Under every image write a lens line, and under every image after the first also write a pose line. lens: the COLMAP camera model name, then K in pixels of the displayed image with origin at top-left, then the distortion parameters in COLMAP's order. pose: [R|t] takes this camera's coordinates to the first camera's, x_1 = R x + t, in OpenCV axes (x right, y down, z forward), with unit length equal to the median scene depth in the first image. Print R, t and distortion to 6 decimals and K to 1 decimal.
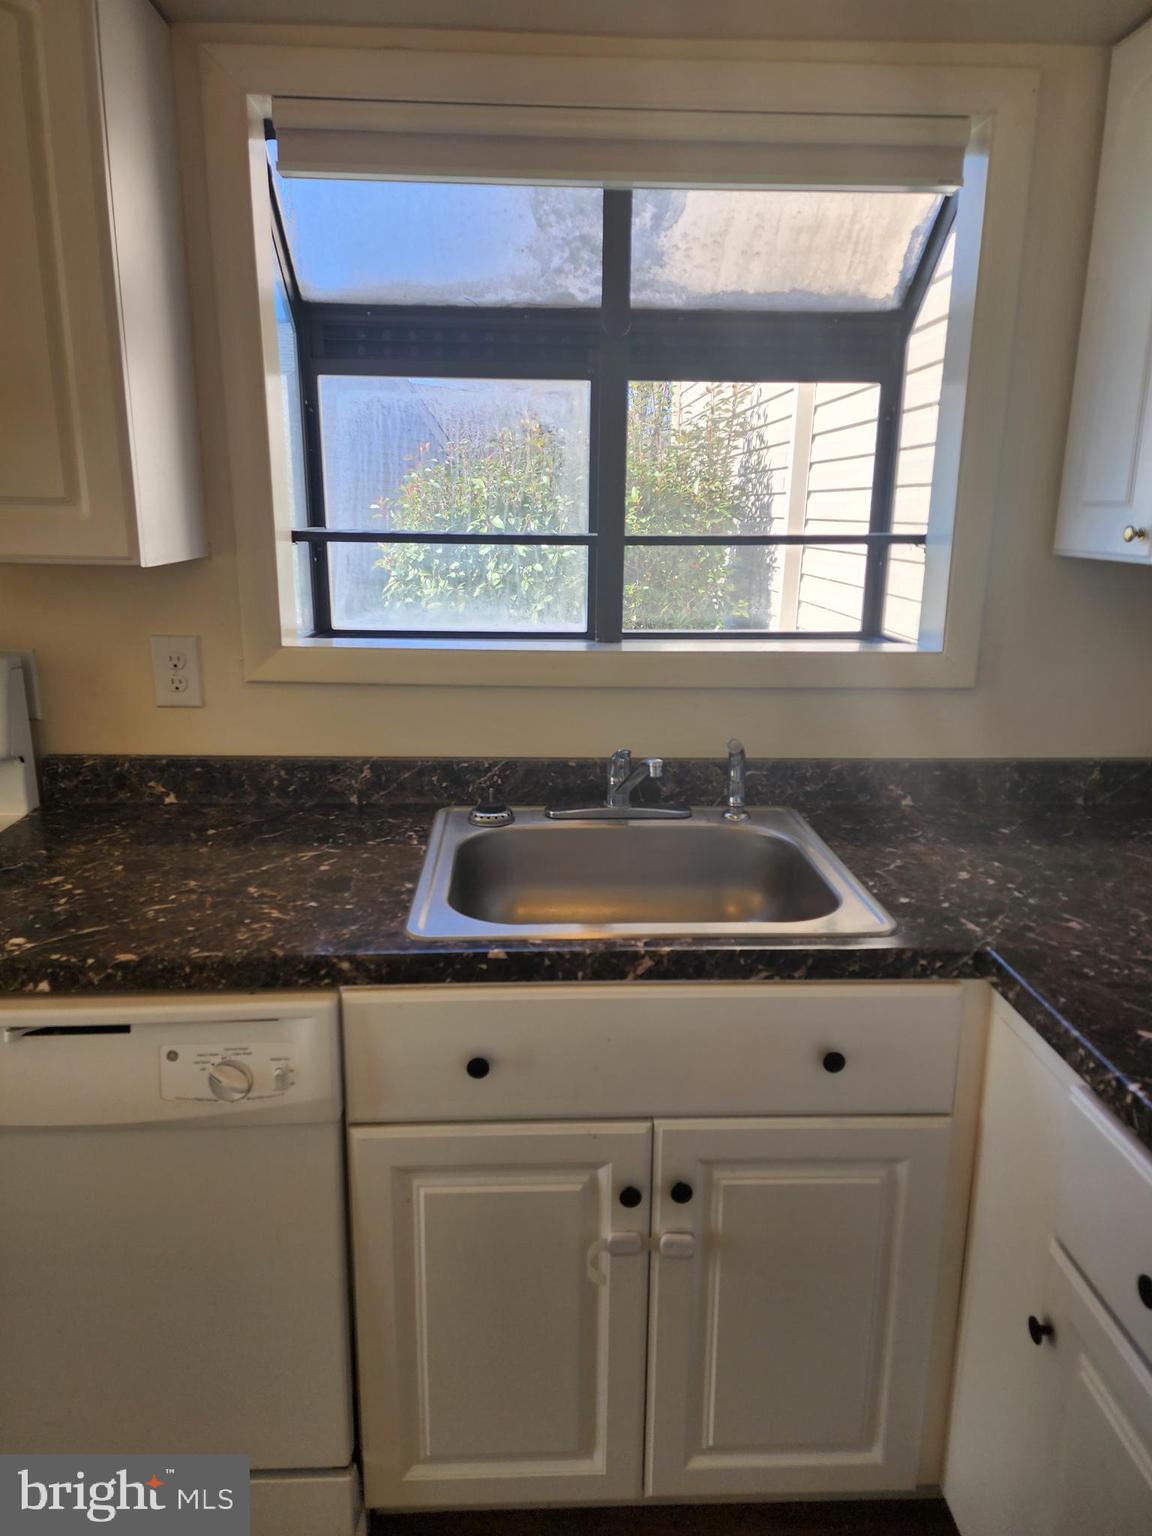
lens RADIAL K [[1028.0, 0, 582.2], [0, 1028.0, 758.6], [0, 0, 1]] dist [0.084778, -0.084929]
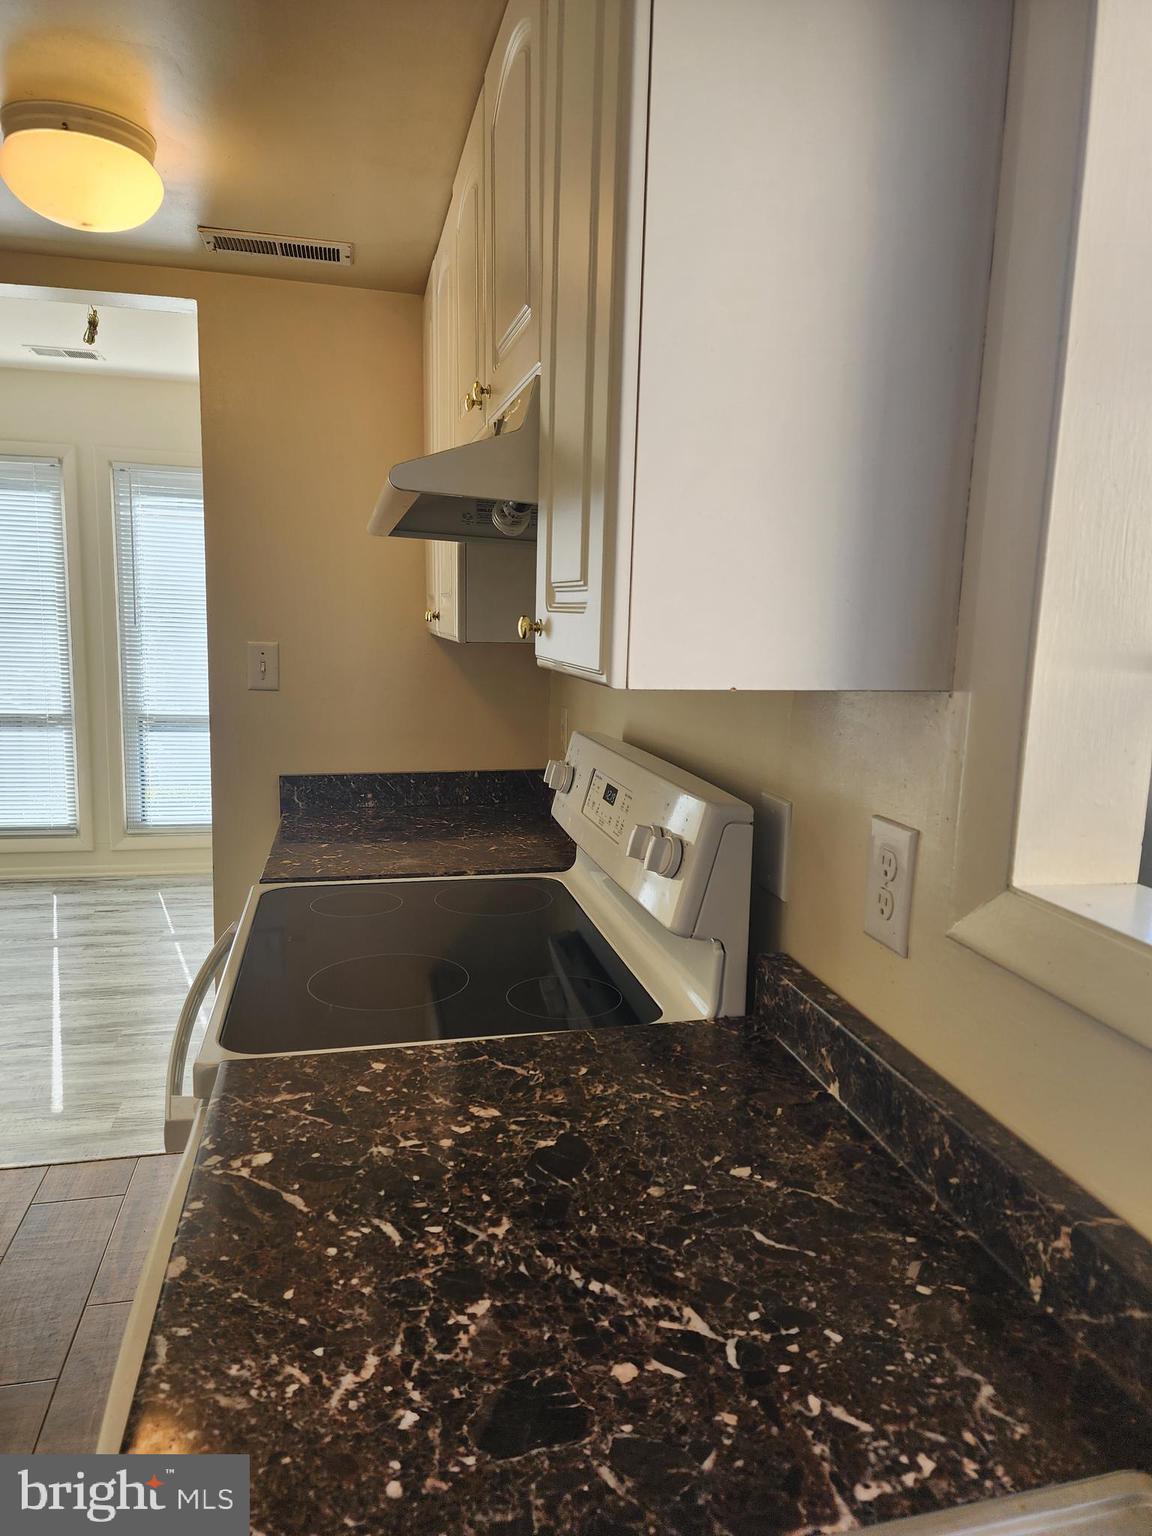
lens RADIAL K [[1028.0, 0, 582.2], [0, 1028.0, 758.6], [0, 0, 1]] dist [0.084778, -0.084929]
pose [[0.182488, 0.128871, -0.974726, 0.150300], [-0.261309, 0.962076, 0.078276, -0.177265], [0.947848, 0.240421, 0.209243, 0.827209]]
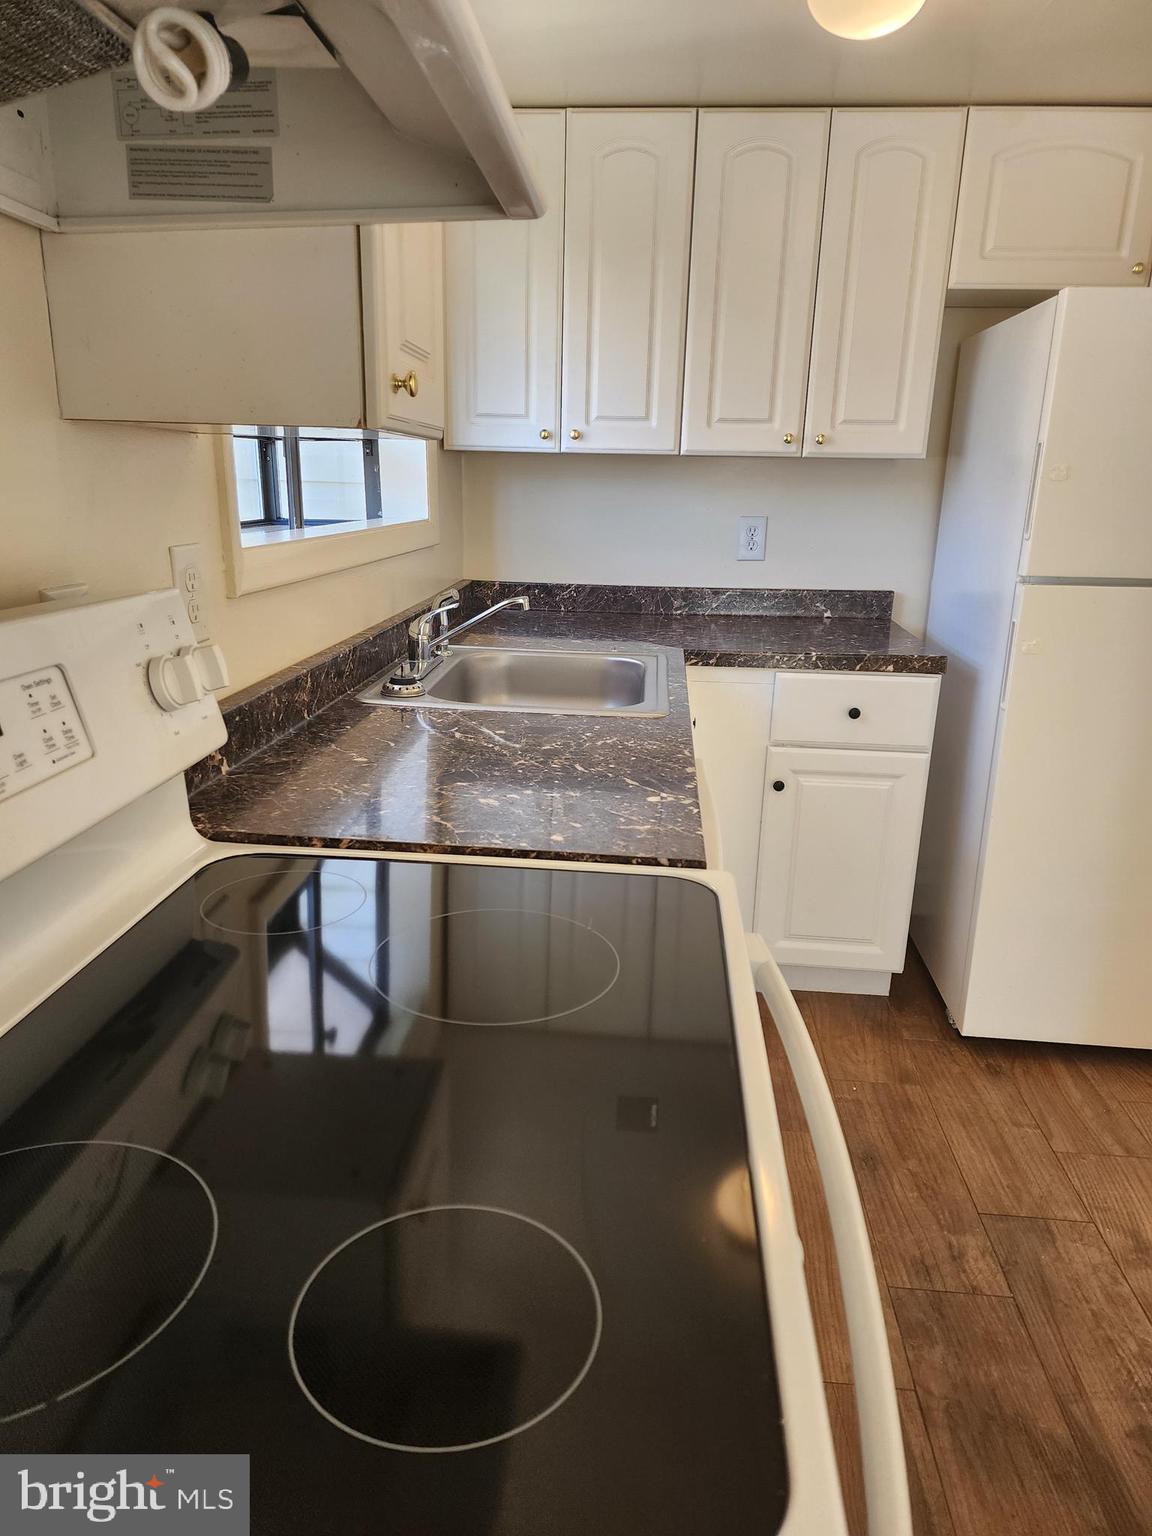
lens RADIAL K [[1028.0, 0, 582.2], [0, 1028.0, 758.6], [0, 0, 1]] dist [0.084778, -0.084929]
pose [[0.125281, -0.272536, 0.953954, -1.275315], [0.214533, 0.946223, 0.242153, -0.110054], [-0.968649, 0.174317, 0.177012, 0.732789]]
